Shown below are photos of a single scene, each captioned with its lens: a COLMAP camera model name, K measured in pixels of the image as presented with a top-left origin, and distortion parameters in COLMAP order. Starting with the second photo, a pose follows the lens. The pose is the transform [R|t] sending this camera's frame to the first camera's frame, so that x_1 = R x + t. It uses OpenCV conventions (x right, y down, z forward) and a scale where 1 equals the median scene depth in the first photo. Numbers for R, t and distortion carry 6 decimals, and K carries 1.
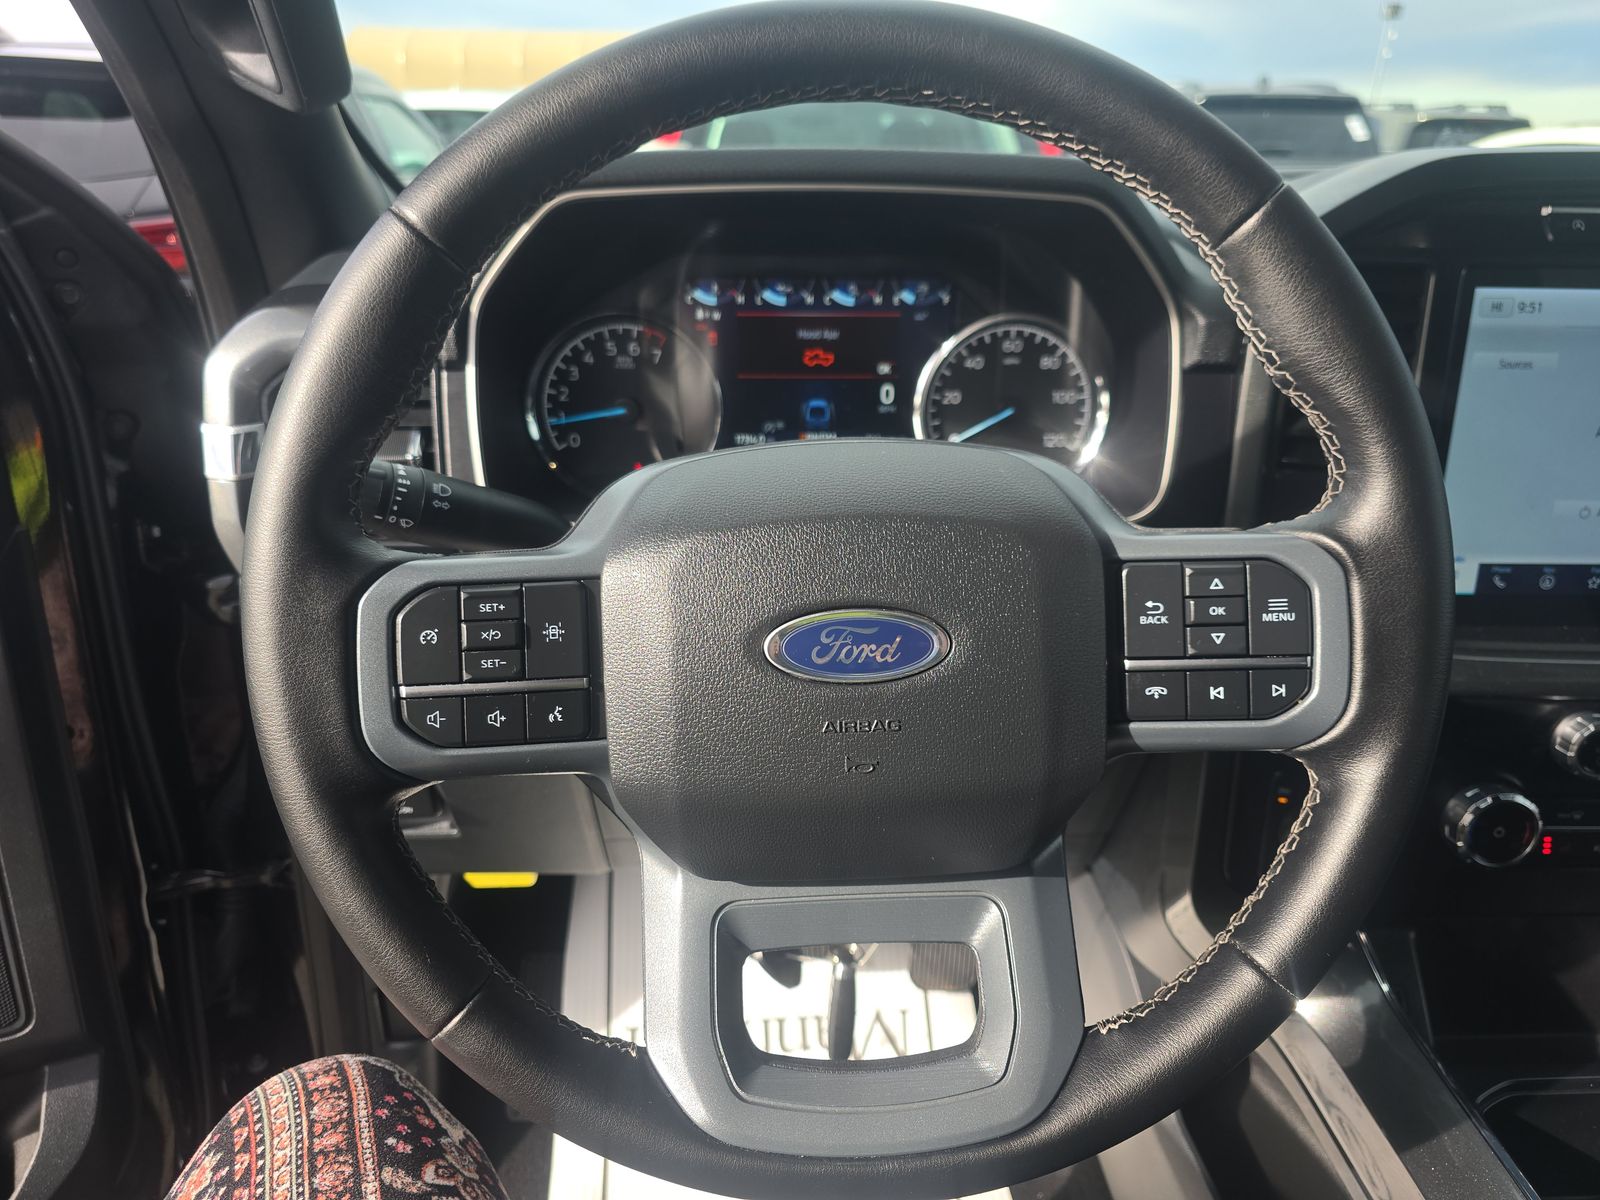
lens RADIAL K [[1084.7, 0, 794.7], [0, 1084.7, 590.0], [0, 0, 1]] dist [0.025905, -0.028965]
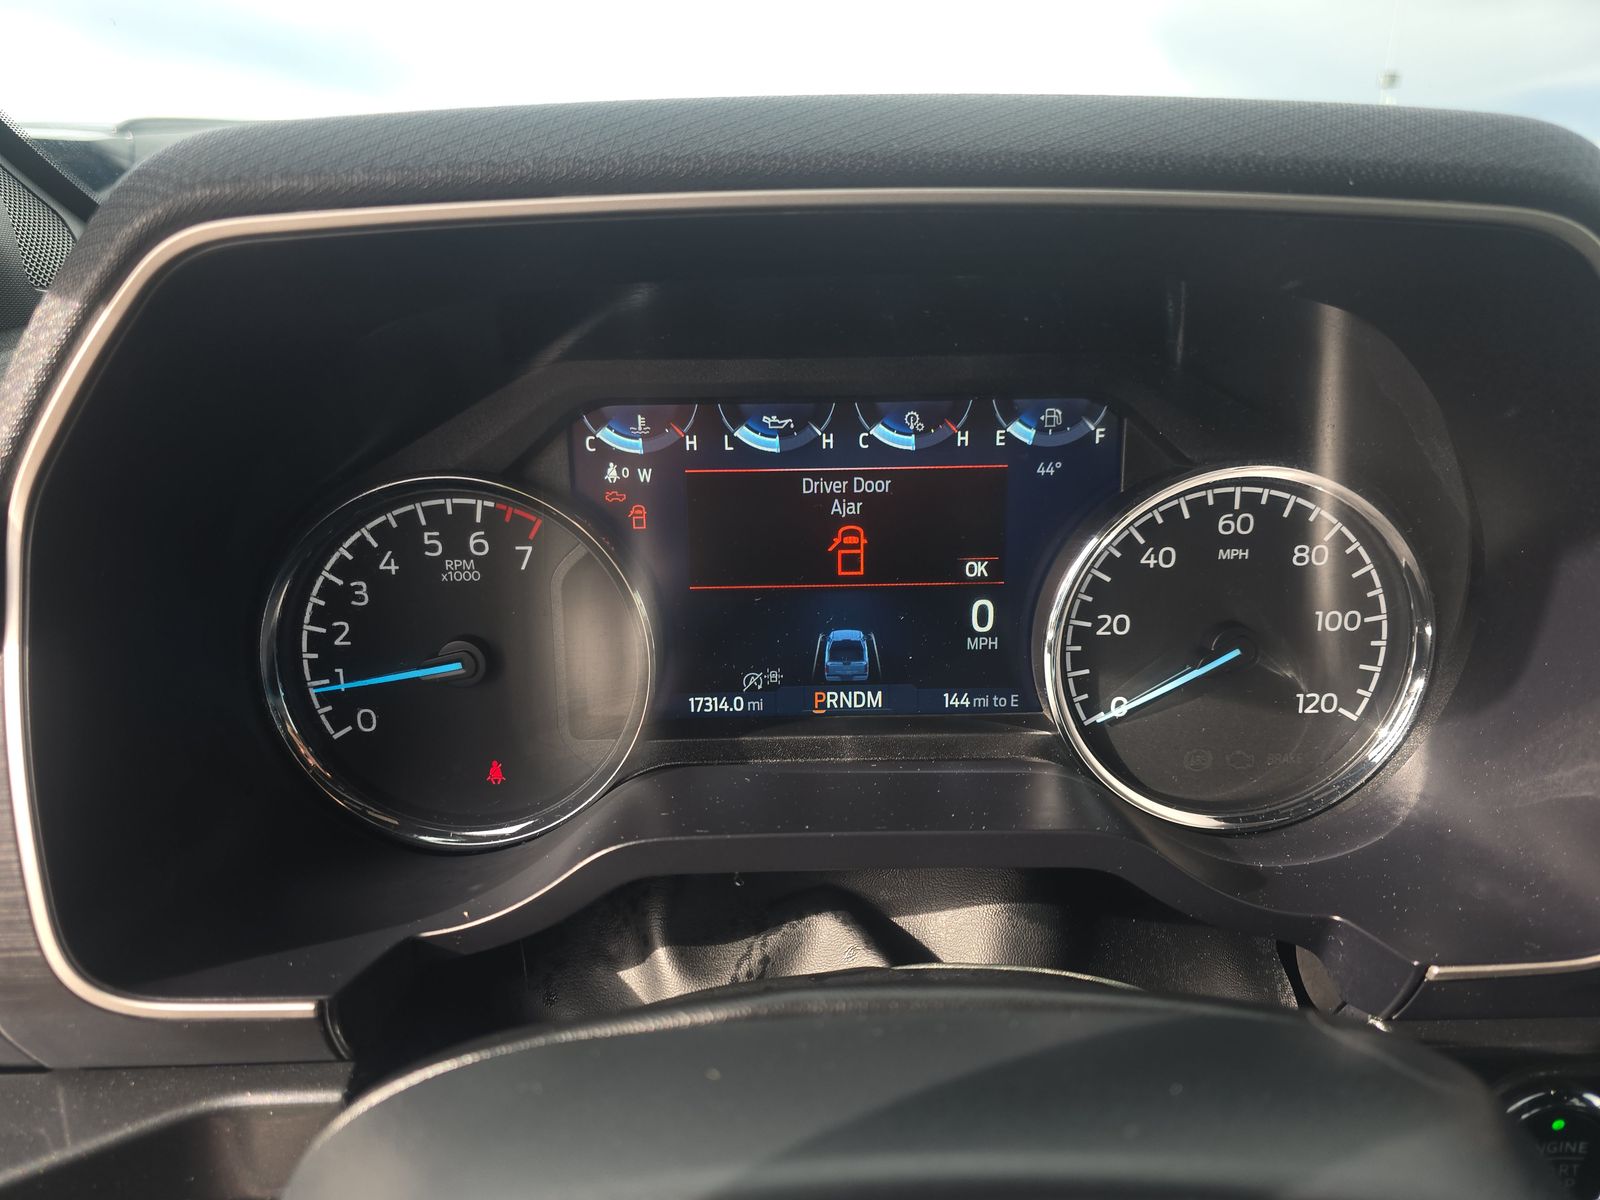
lens RADIAL K [[1084.7, 0, 798.8], [0, 1084.7, 594.3], [0, 0, 1]] dist [0.025905, -0.028965]
pose [[0.998972, -0.010986, -0.043988, 0.023362], [0.007005, 0.995947, -0.089671, -0.163187], [0.044795, 0.089270, 0.995000, 0.543831]]
